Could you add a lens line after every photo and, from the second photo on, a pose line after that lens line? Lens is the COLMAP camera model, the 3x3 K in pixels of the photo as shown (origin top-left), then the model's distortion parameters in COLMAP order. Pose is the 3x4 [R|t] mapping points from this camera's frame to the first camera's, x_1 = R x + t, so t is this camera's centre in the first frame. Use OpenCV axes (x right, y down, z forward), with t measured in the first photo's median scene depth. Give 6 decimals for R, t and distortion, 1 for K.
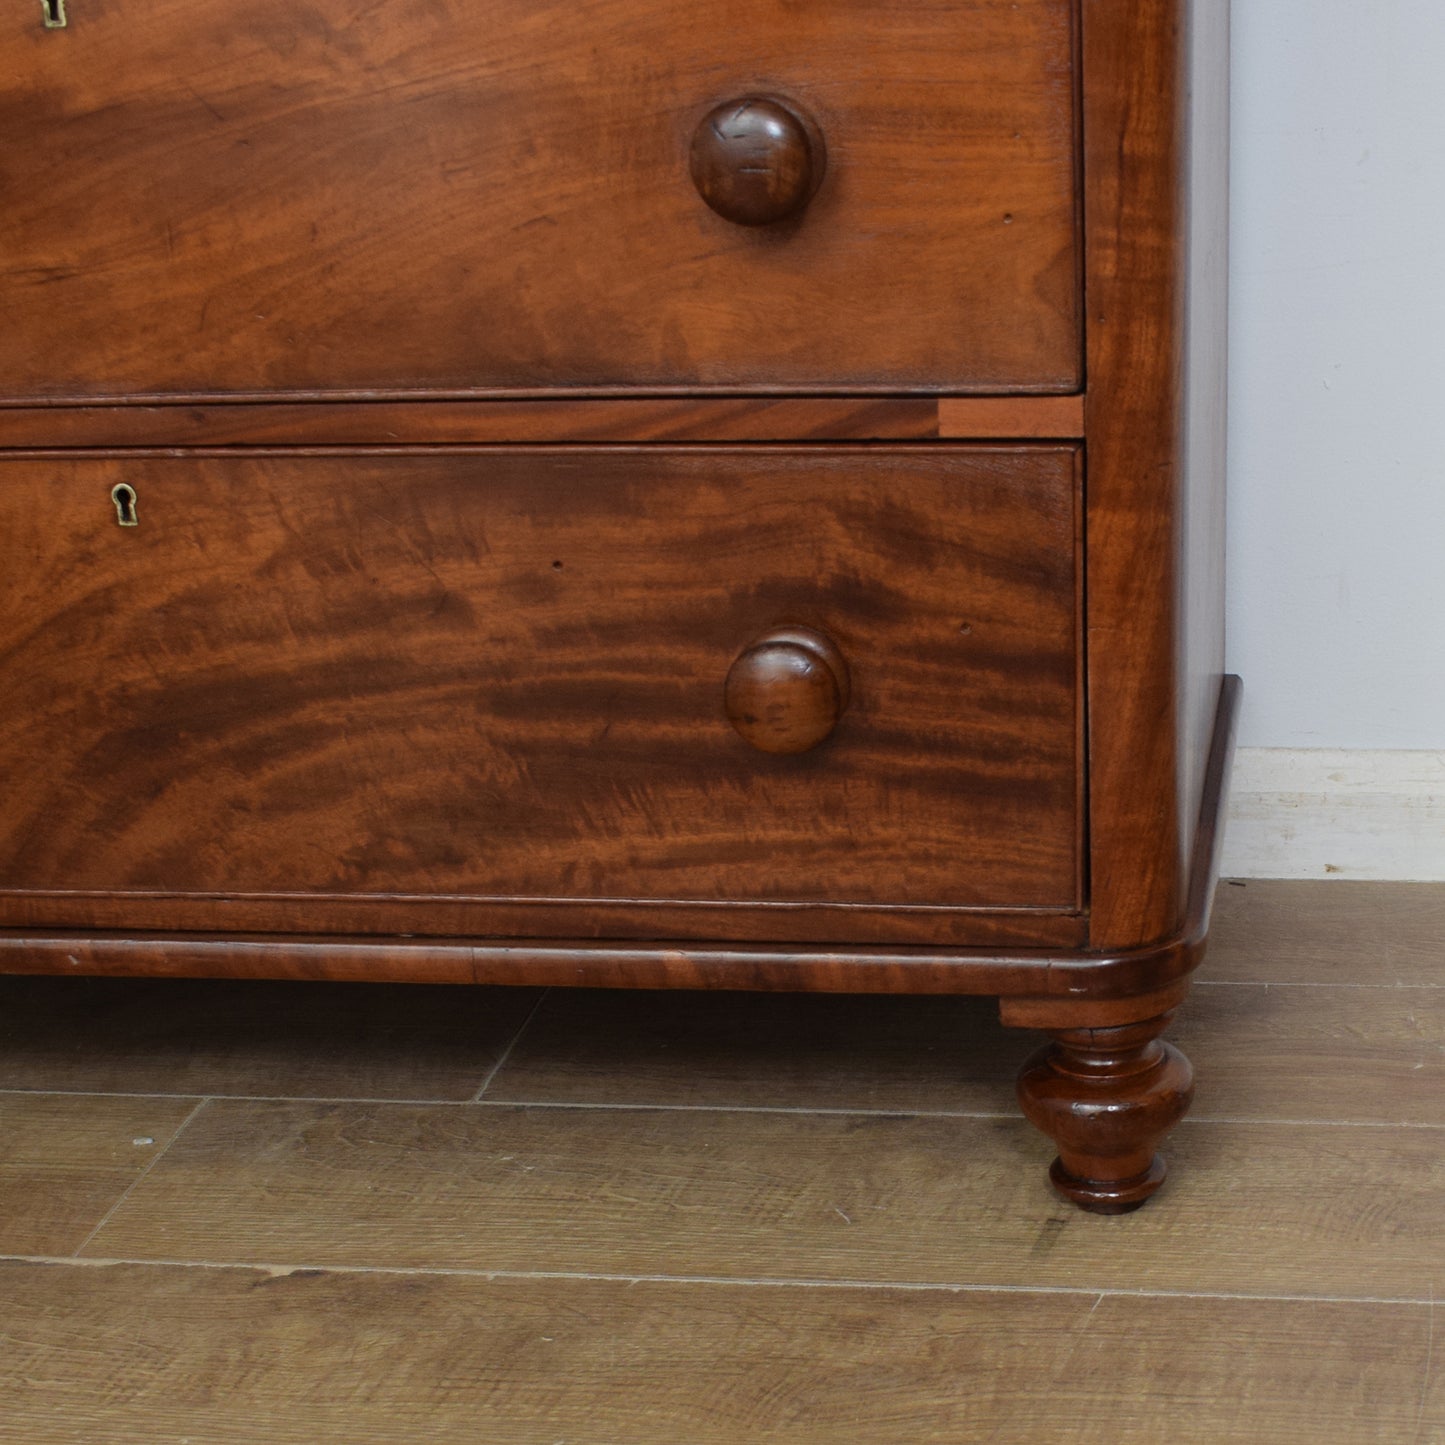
lens RADIAL K [[2467.7, 0, 1045.3], [0, 2467.7, 1046.1], [0, 0, 1]] dist [-0.099263, 0.000000]
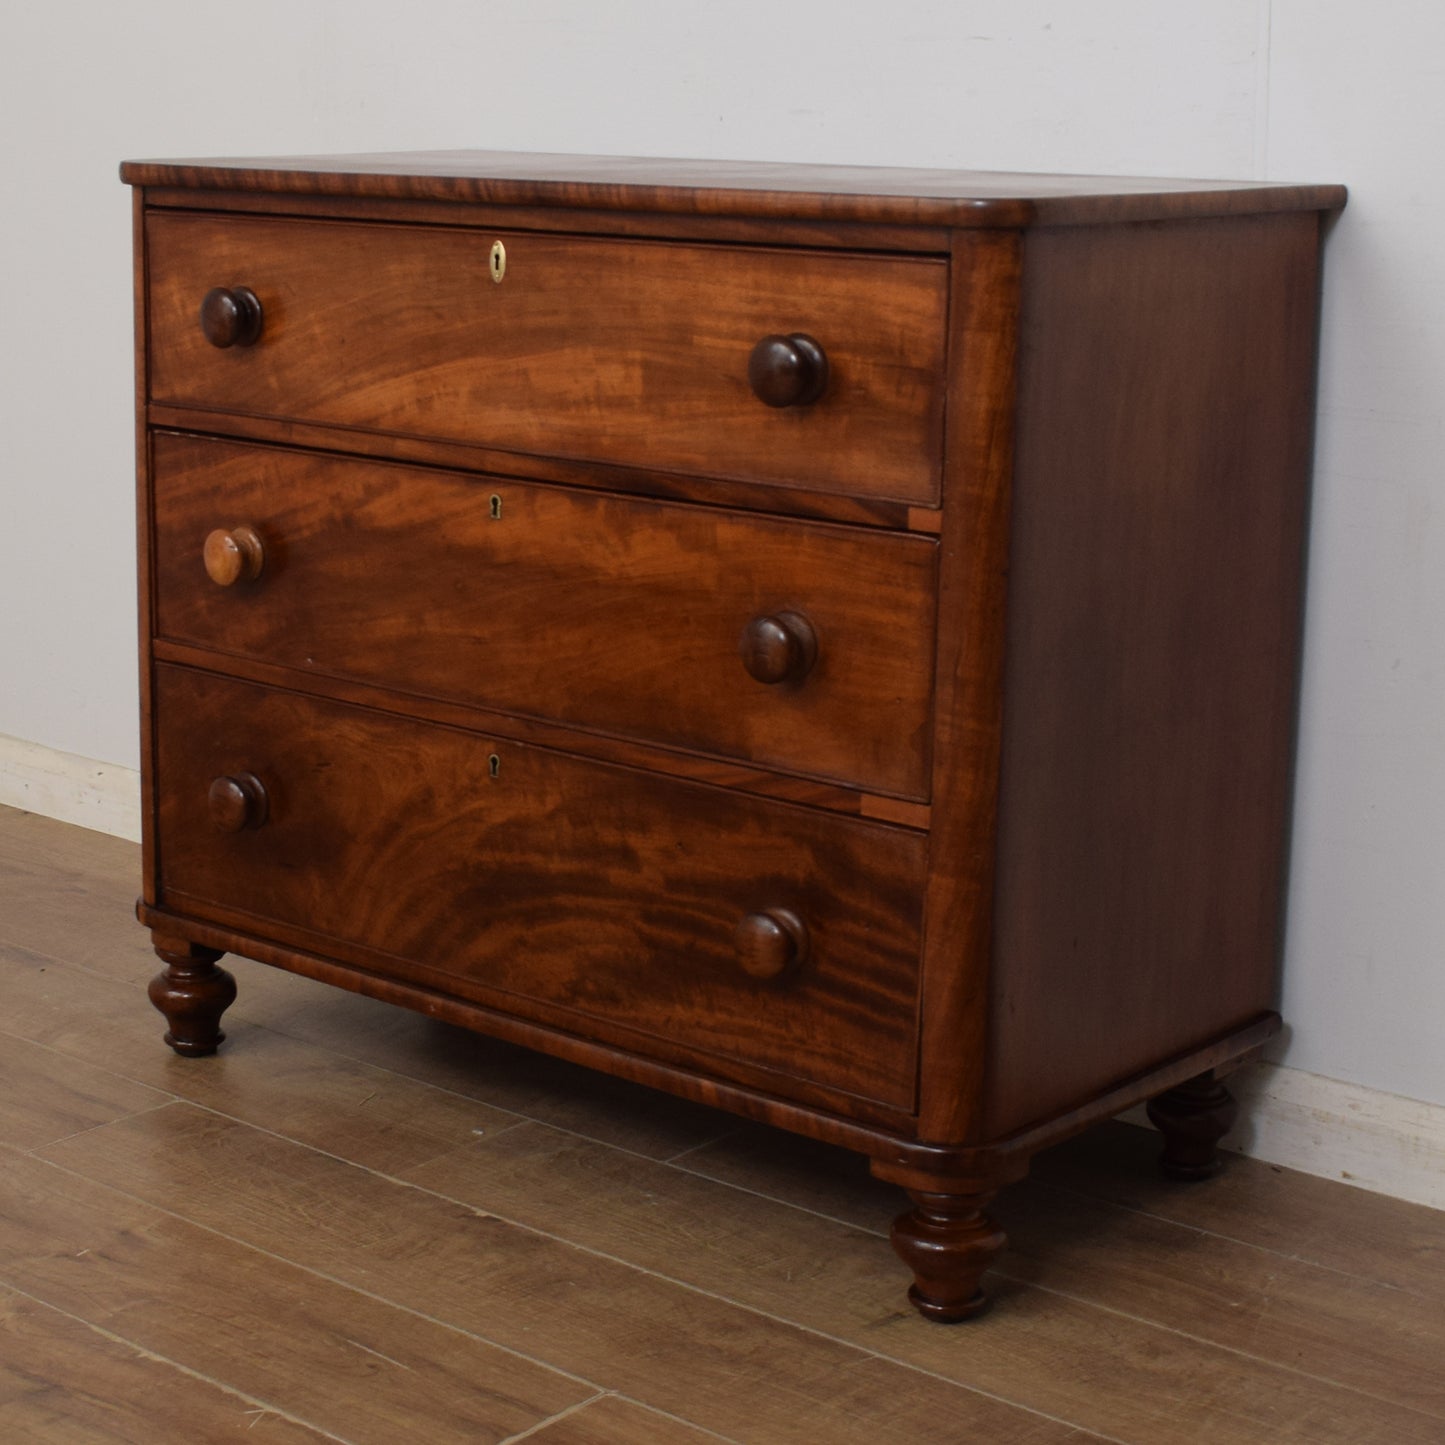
lens RADIAL K [[2733.9, 0, 686.0], [0, 2733.9, 720.6], [0, 0, 1]] dist [-0.103898, 0.000000]
pose [[0.821133, 0.157095, -0.548692, 0.829568], [-0.272081, 0.952847, -0.134370, -0.019555], [0.501710, 0.259624, 0.825156, -0.607386]]
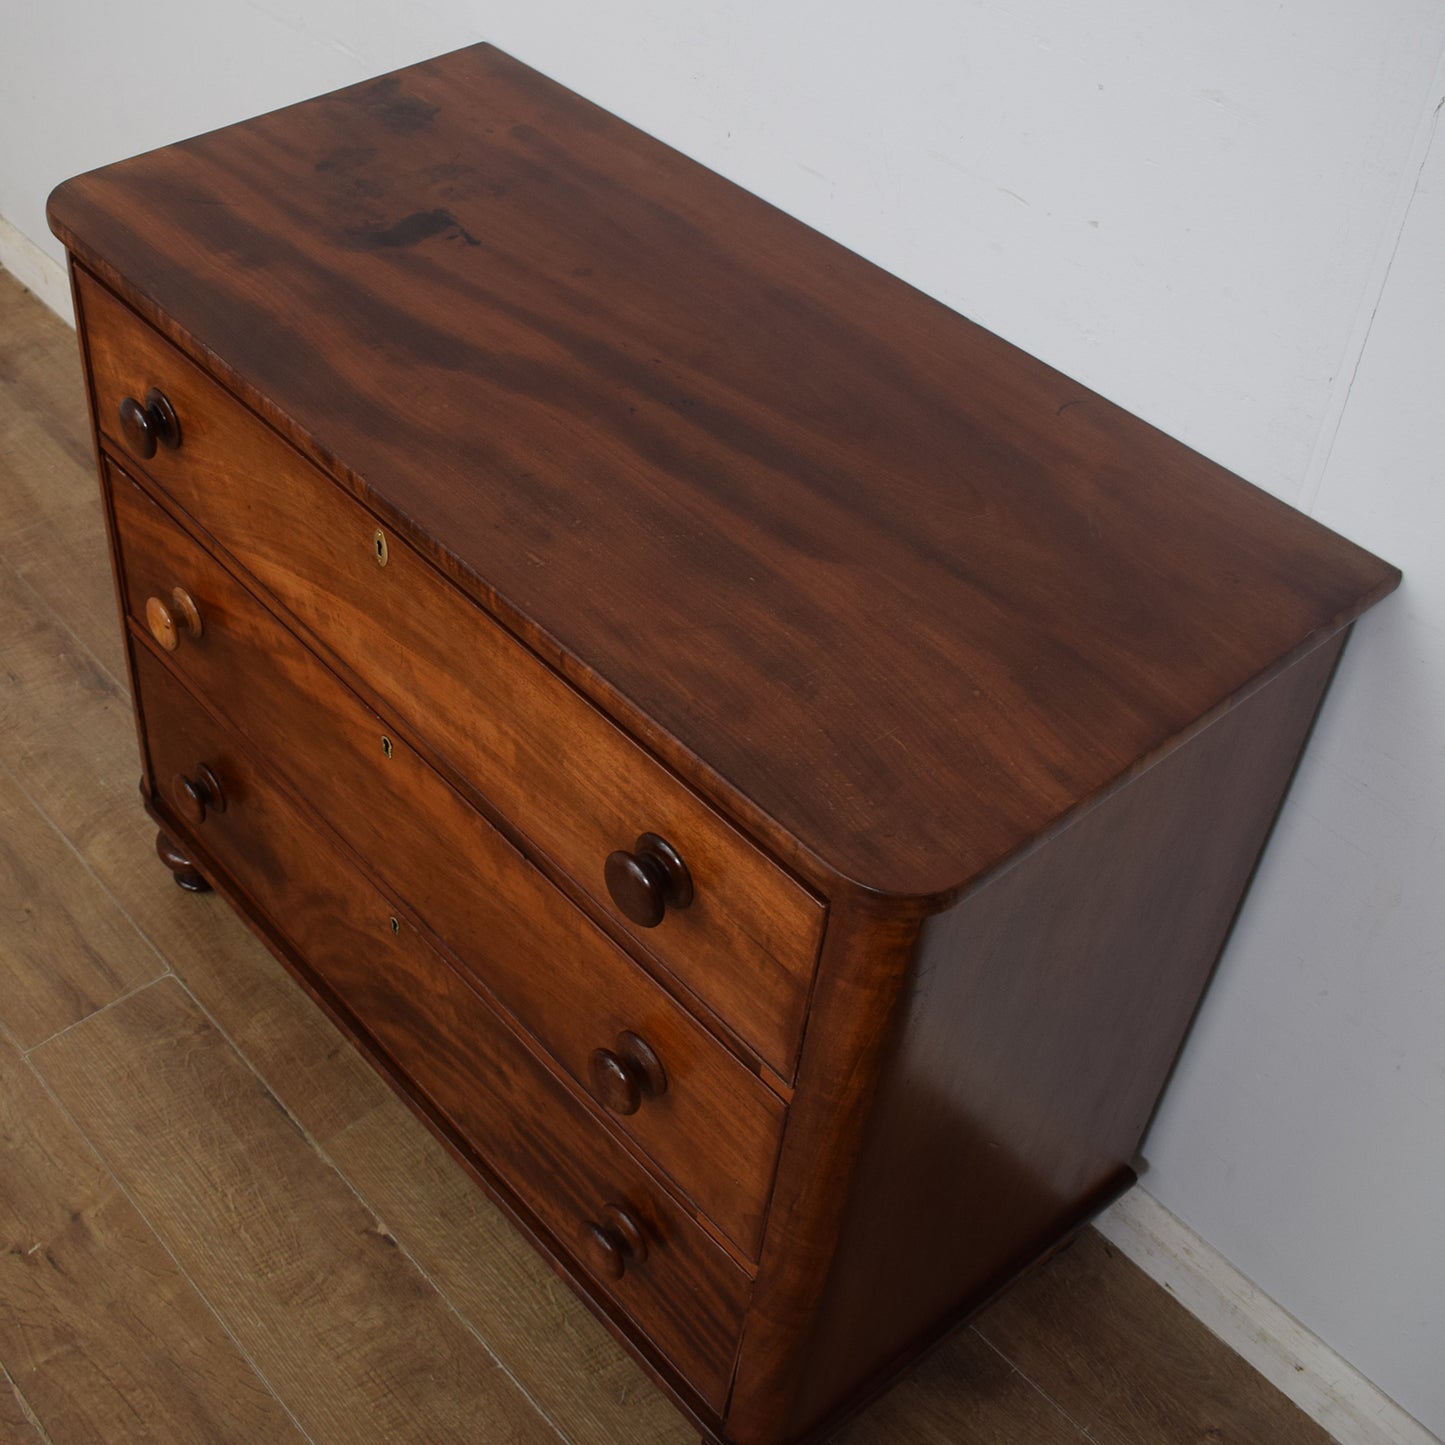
lens RADIAL K [[1877.1, 0, 574.1], [0, 1877.1, 609.4], [0, 0, 1]] dist [-0.092674, 0.000000]
pose [[0.705852, 0.494286, -0.507400, 0.313348], [-0.346714, 0.865711, 0.361018, -0.966770], [0.617708, -0.078902, 0.782440, -0.016279]]
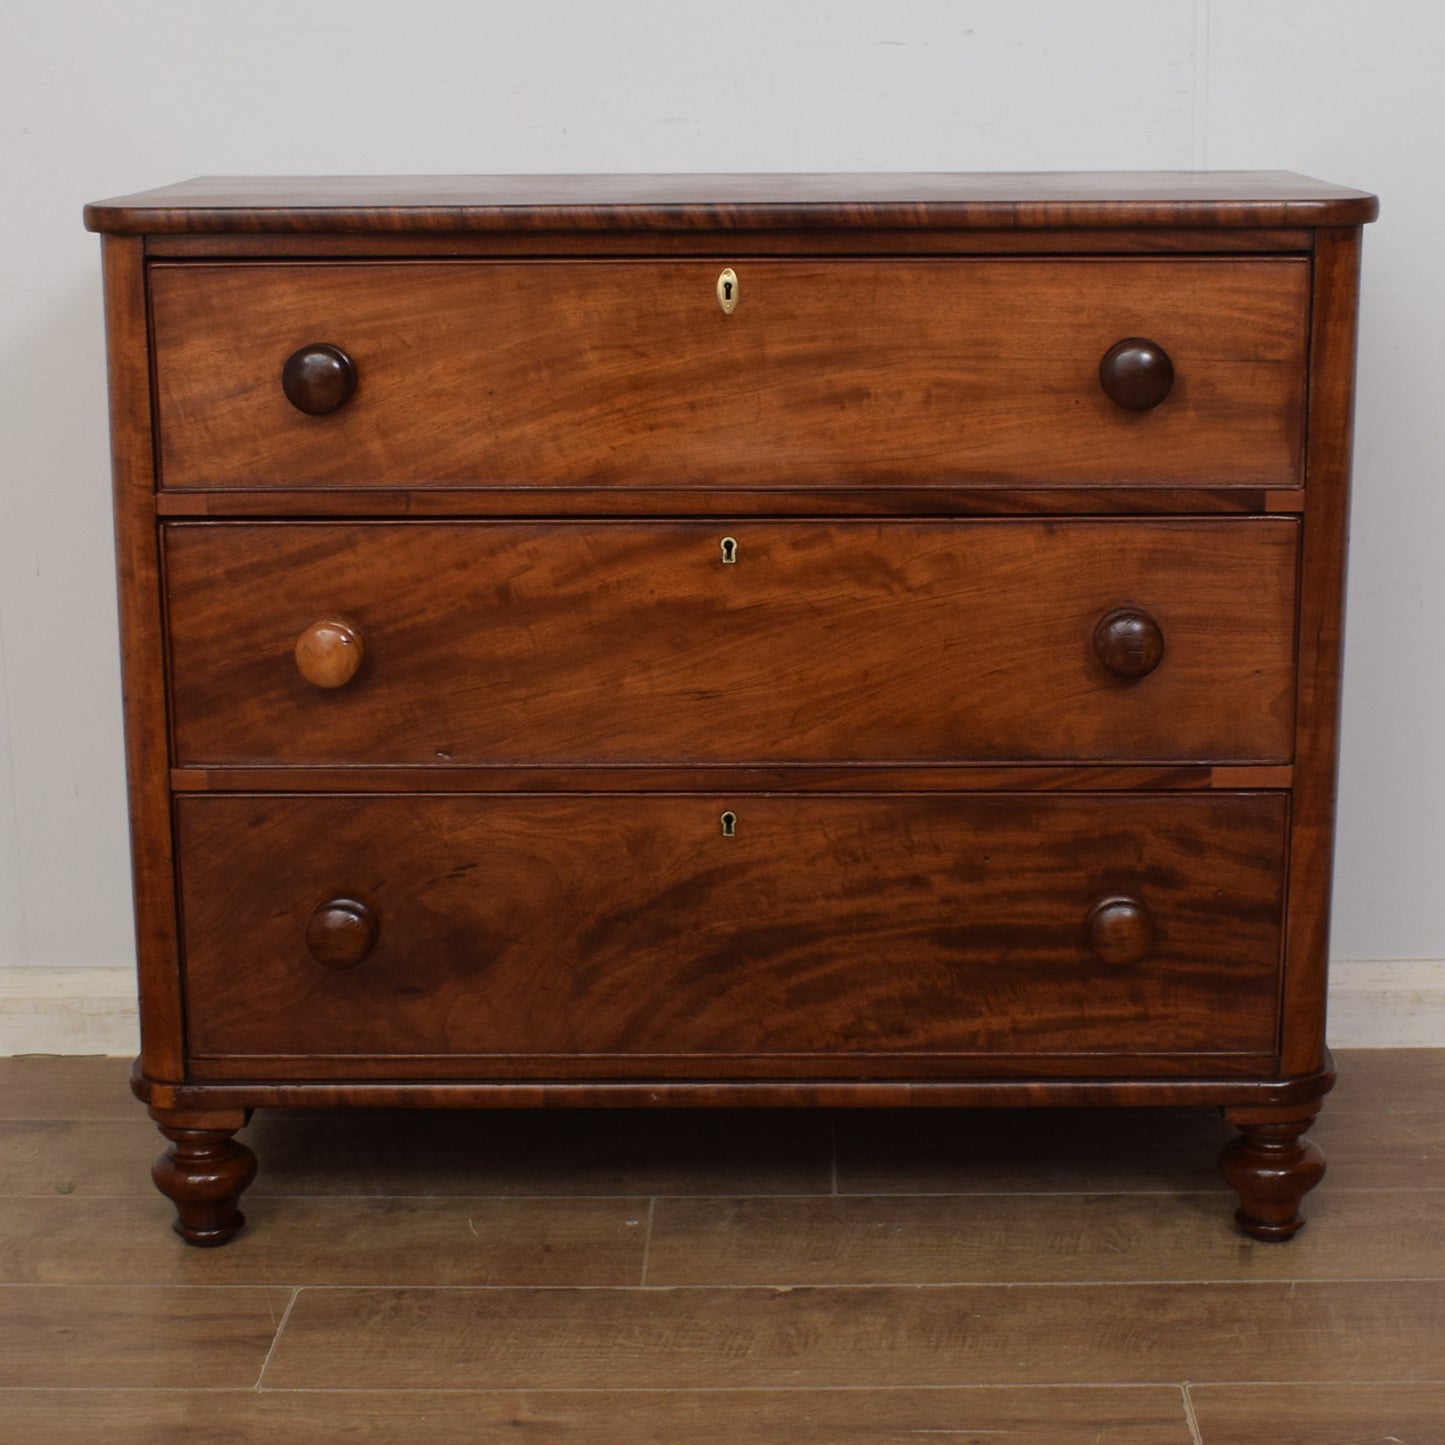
lens RADIAL K [[2733.9, 0, 762.3], [0, 2733.9, 752.6], [0, 0, 1]] dist [-0.103898, 0.000000]
pose [[0.997087, -0.009888, 0.075629, -0.486821], [0.025042, 0.979036, -0.202142, 0.114971], [-0.072045, 0.203447, 0.976432, -0.874634]]
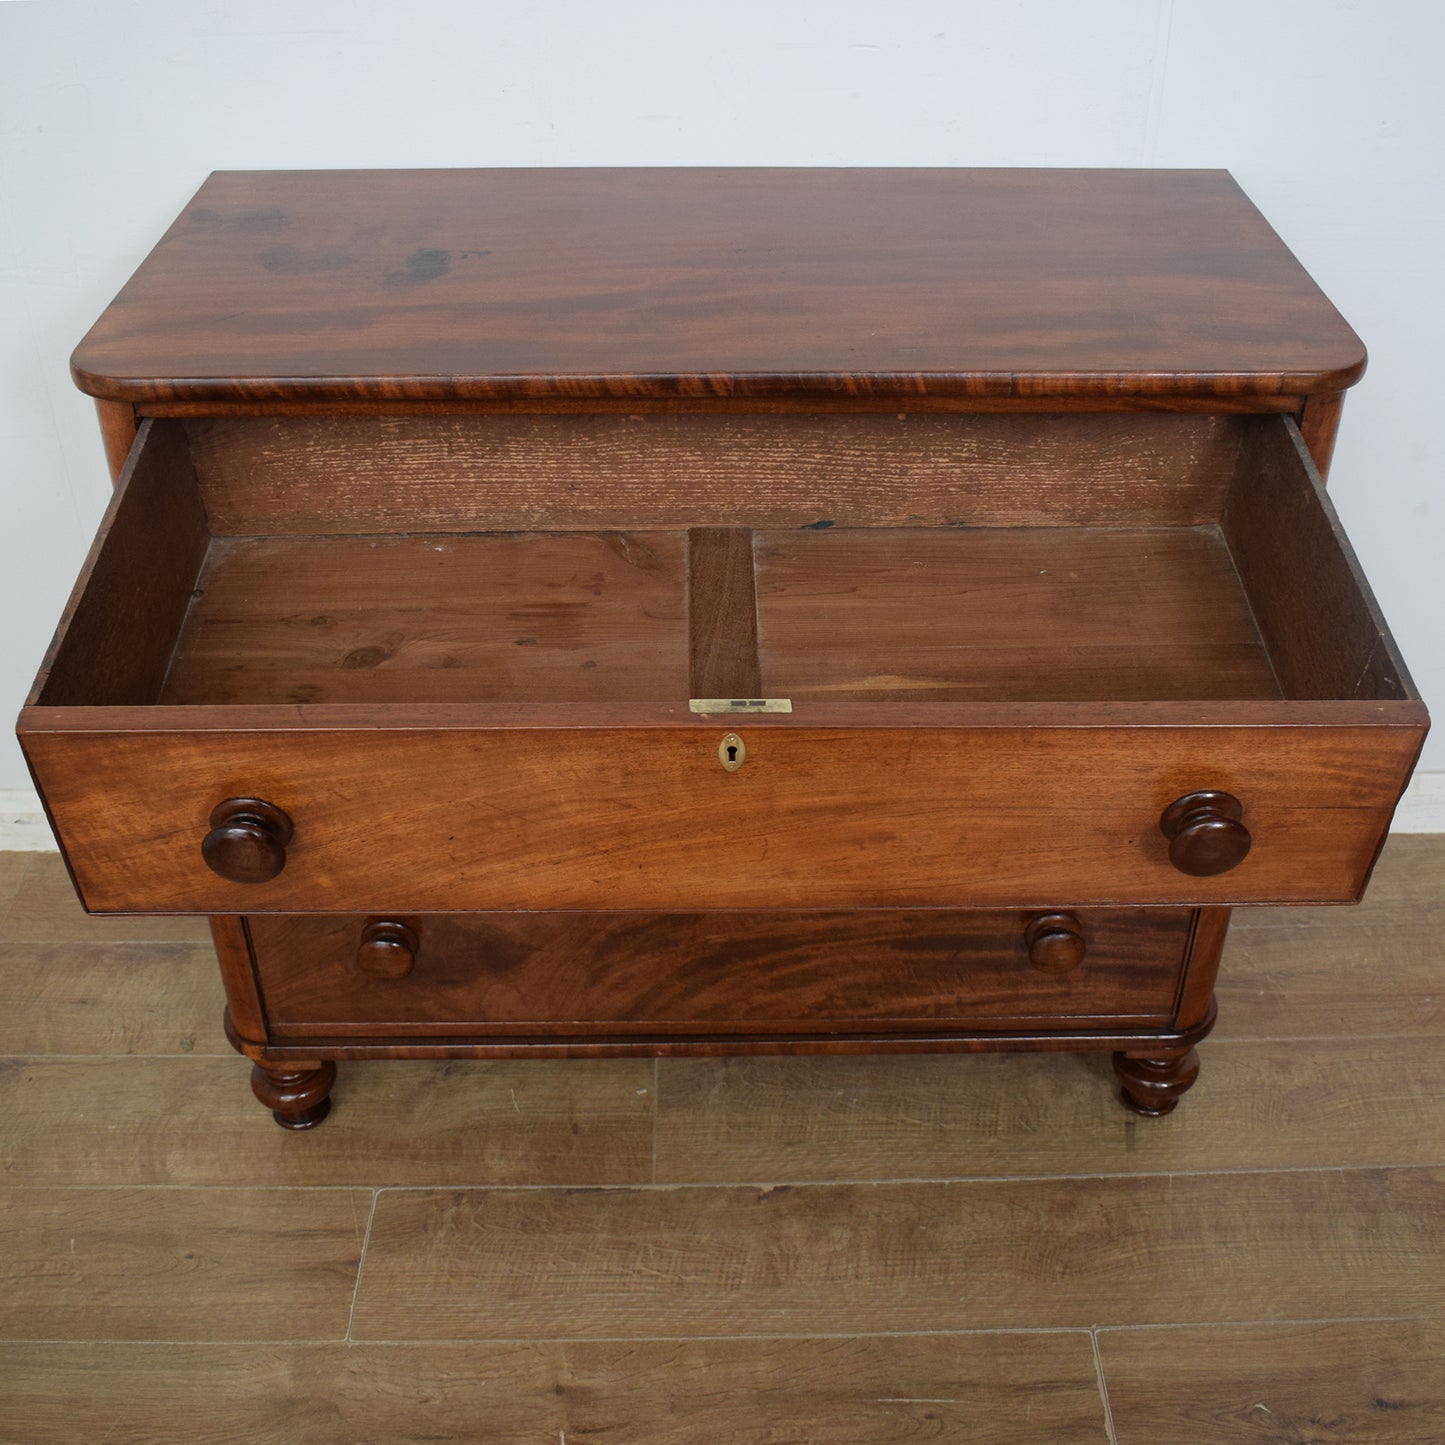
lens RADIAL K [[1632.1, 0, 747.5], [0, 1632.1, 730.8], [0, 0, 1]] dist [-0.094123, 0.000000]
pose [[0.994037, -0.048976, 0.097429, -0.466539], [0.031607, 0.984516, 0.172422, -0.539971], [-0.104365, -0.168315, 0.980193, -0.261103]]
